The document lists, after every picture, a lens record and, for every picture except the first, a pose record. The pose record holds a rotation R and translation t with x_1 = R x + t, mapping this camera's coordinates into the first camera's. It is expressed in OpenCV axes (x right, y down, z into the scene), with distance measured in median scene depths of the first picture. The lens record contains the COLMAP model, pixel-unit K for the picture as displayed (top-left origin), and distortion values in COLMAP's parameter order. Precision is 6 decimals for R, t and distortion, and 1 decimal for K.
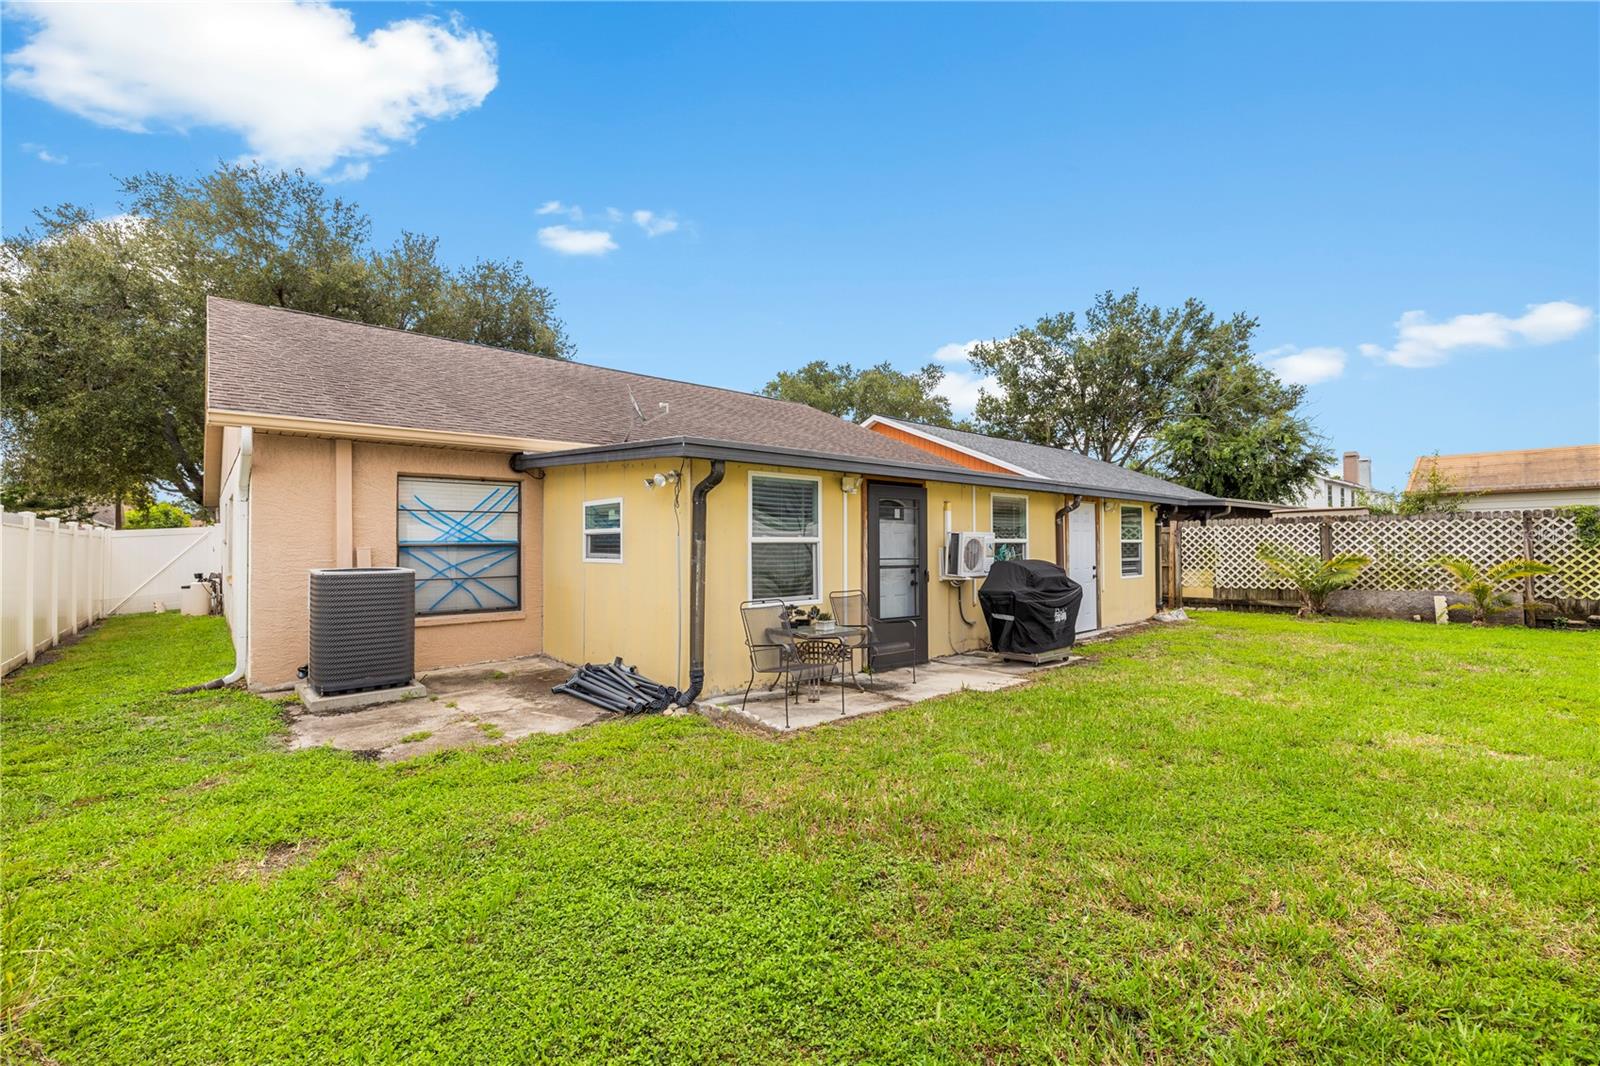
lens RADIAL K [[665.5, 0, 807.6], [0, 665.5, 536.0], [0, 0, 1]] dist [0.001670, 0.000526]
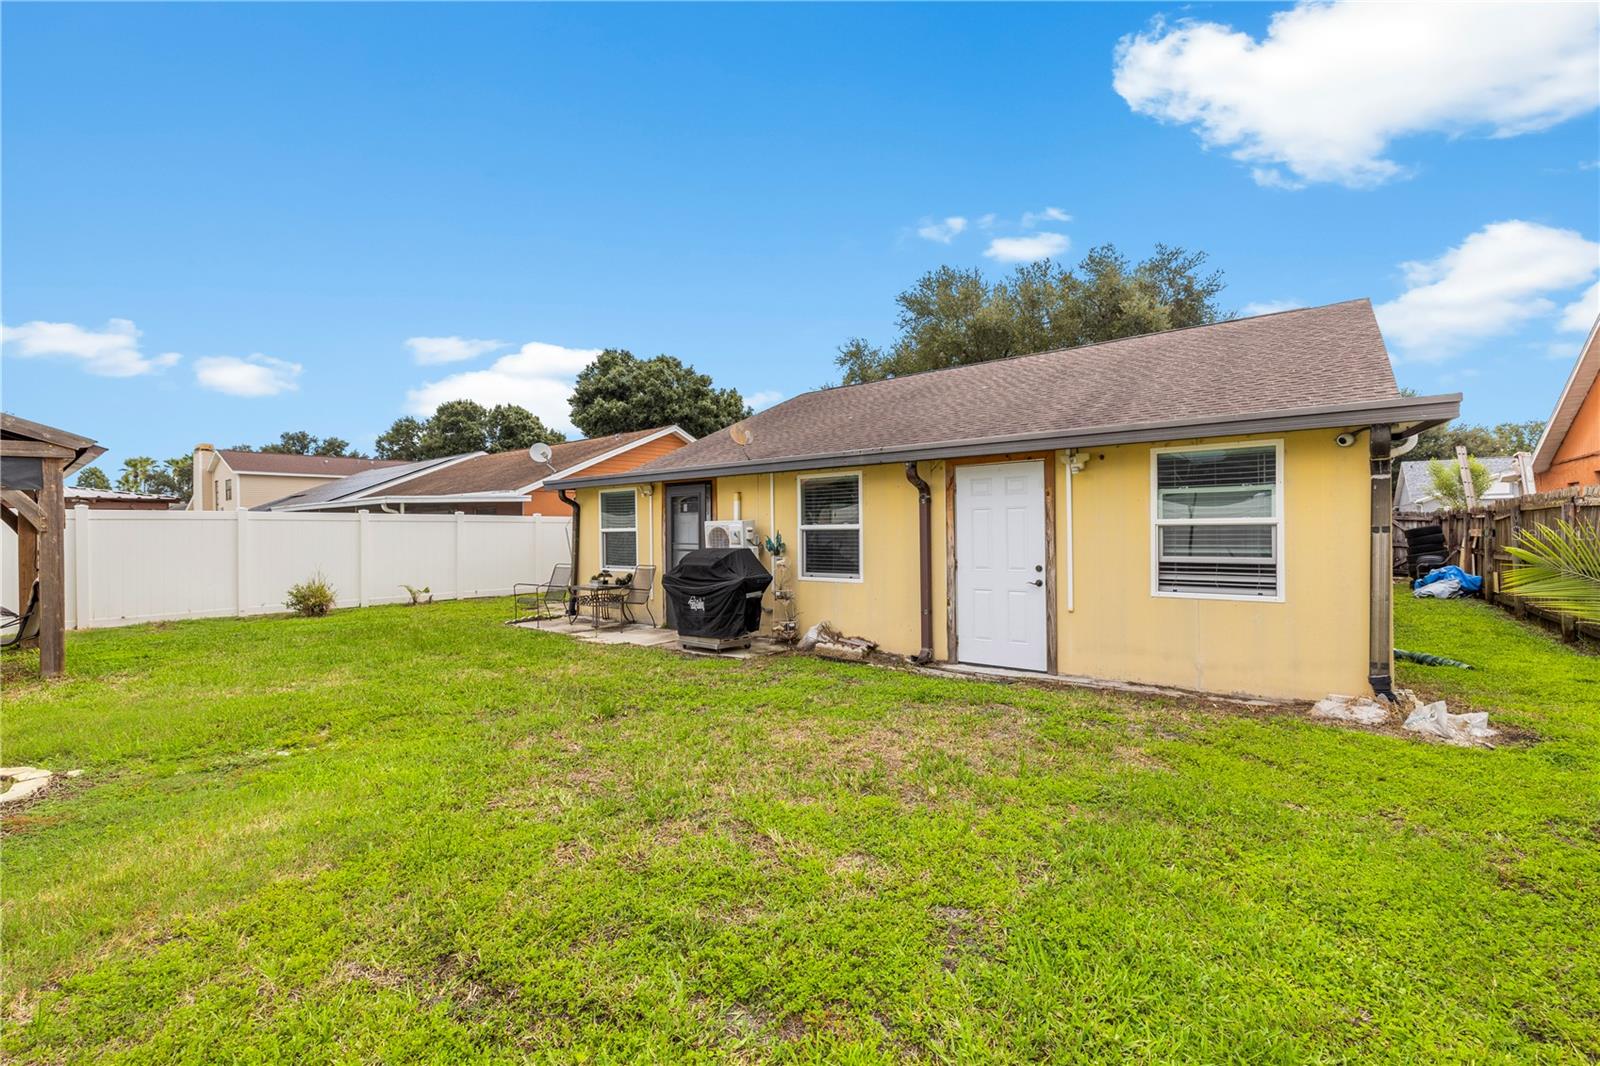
lens RADIAL K [[665.5, 0, 807.6], [0, 665.5, 536.0], [0, 0, 1]] dist [0.001670, 0.000526]
pose [[0.192076, 0.007444, -0.981352, 0.776463], [0.021525, 0.999699, 0.011796, 0.005238], [0.981144, -0.023389, 0.191858, 0.540449]]
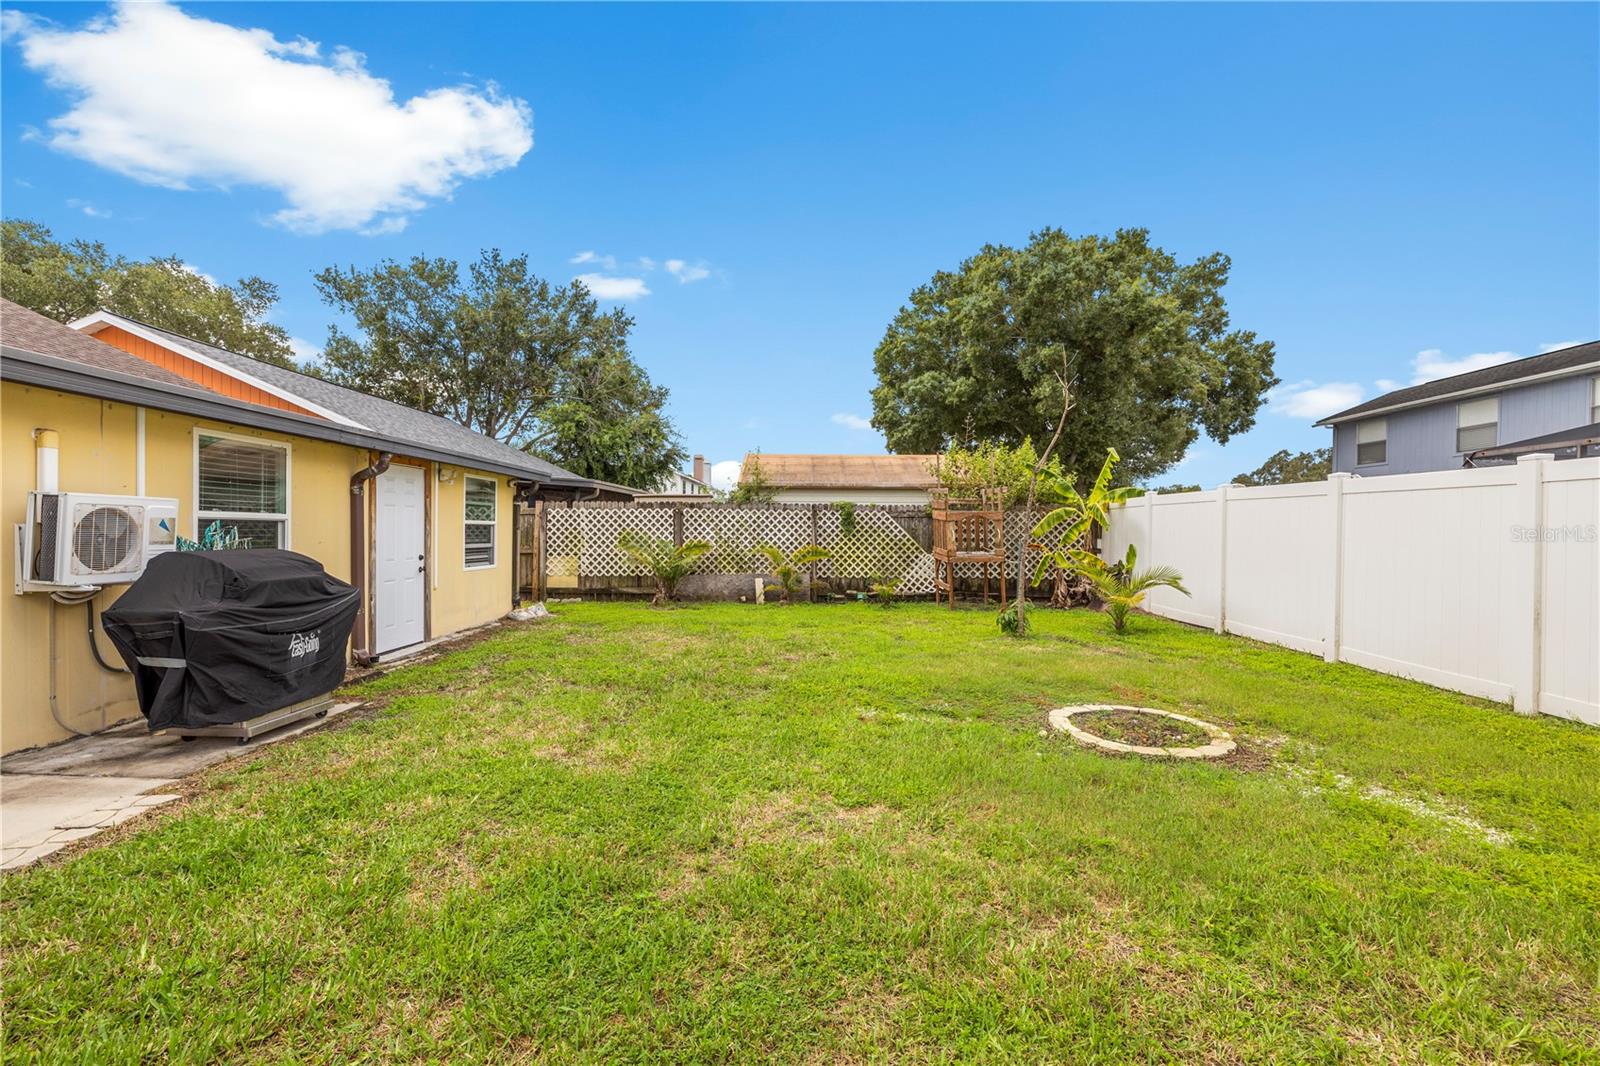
lens RADIAL K [[693.0, 0, 800.0], [0, 693.0, 533.0], [0, 0, 1]] dist [0.001290, 0.000134]
pose [[0.673526, 0.011837, 0.739069, 0.117380], [-0.026830, 0.999604, 0.008441, 0.002641], [-0.738677, -0.025515, 0.673577, 0.145262]]
